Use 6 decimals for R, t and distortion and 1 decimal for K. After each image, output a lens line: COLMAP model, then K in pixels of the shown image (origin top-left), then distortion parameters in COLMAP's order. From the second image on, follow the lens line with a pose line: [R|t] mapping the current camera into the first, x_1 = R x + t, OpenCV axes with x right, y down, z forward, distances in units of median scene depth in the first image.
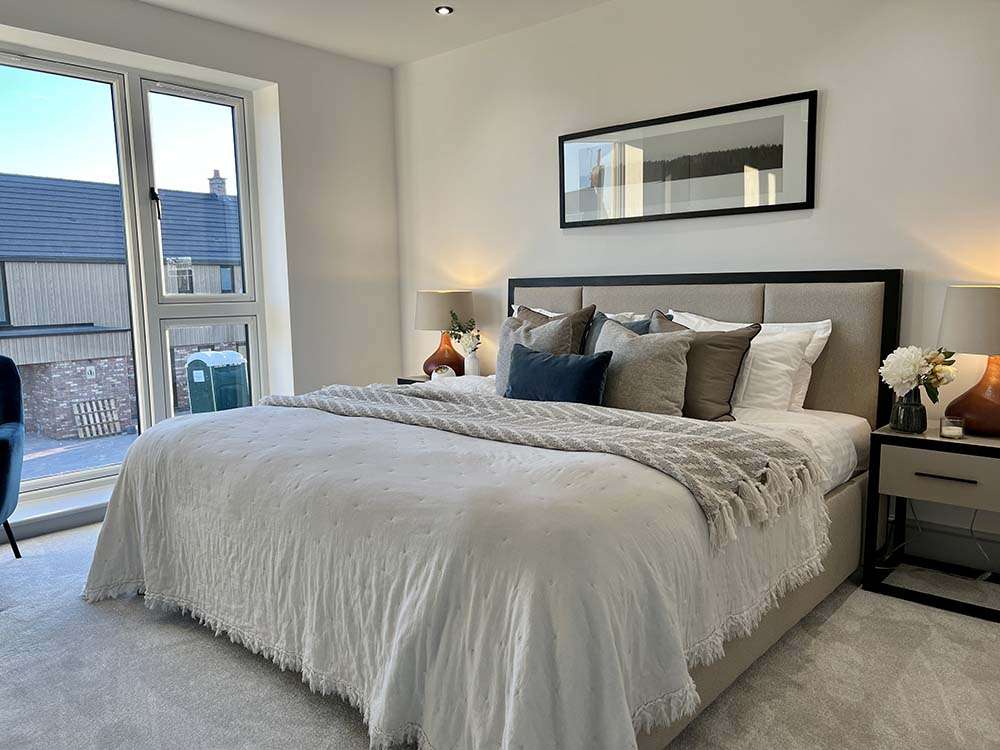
lens RADIAL K [[744.8, 0, 501.3], [0, 744.8, 393.6], [0, 0, 1]] dist [0.002825, -0.000505]
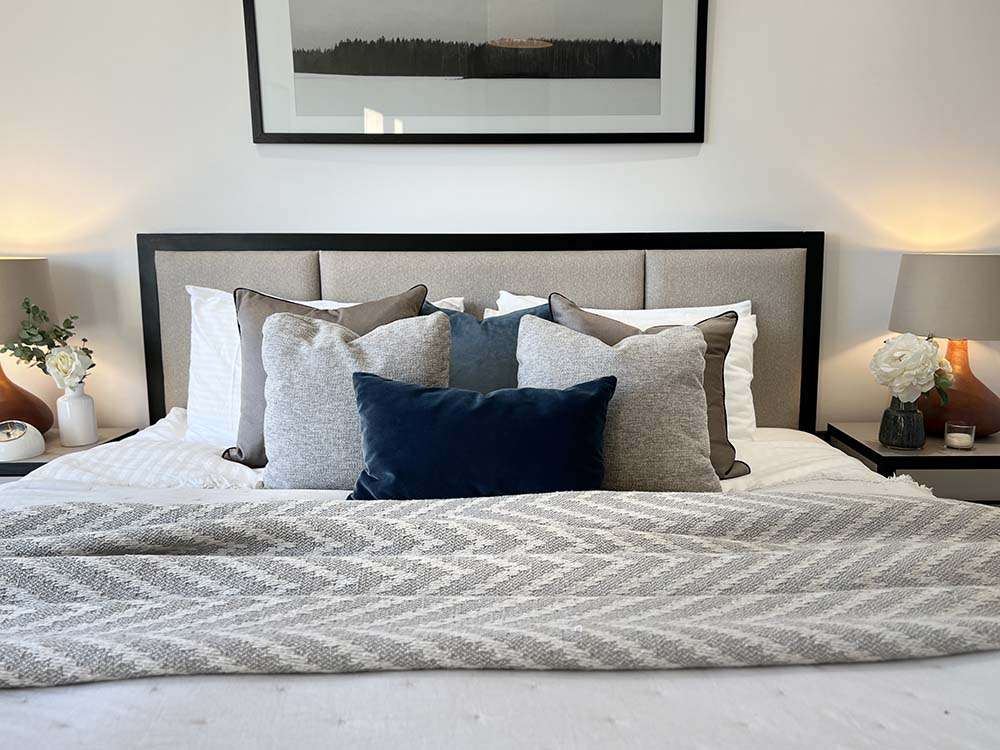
lens RADIAL K [[774.8, 0, 500.0], [0, 774.8, 375.0], [0, 0, 1]] dist [0.030638, -0.001882]
pose [[0.730826, -0.095502, 0.675849, -0.236065], [0.090489, 0.994980, 0.042747, -0.077573], [-0.676539, 0.029916, 0.735799, 0.583743]]
